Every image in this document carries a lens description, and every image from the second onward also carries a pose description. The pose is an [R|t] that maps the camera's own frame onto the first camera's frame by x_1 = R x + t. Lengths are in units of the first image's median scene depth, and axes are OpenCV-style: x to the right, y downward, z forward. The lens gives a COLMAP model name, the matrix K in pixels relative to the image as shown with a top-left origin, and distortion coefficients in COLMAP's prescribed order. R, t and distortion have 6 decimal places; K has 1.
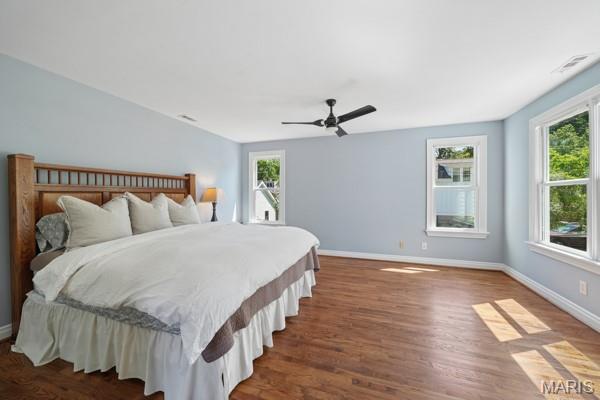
lens RADIAL K [[221.1, 0, 301.3], [0, 221.1, 199.5], [0, 0, 1]] dist [-0.001148, -0.000055]
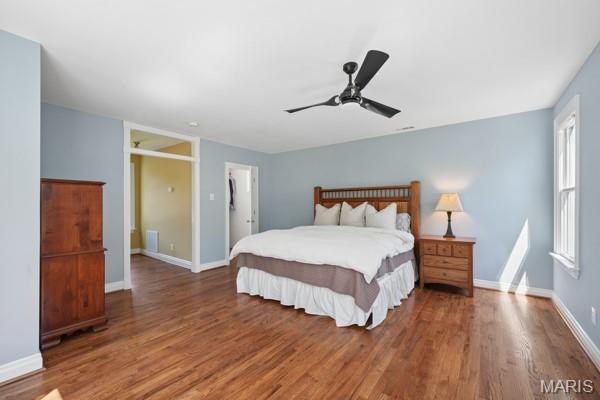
lens RADIAL K [[252.2, 0, 301.3], [0, 252.2, 204.9], [0, 0, 1]] dist [0.007545, -0.000342]
pose [[-0.295977, -0.000702, -0.955195, 0.995706], [-0.007106, 0.999974, 0.001467, -0.011559], [0.955169, 0.007222, -0.295974, 1.160479]]
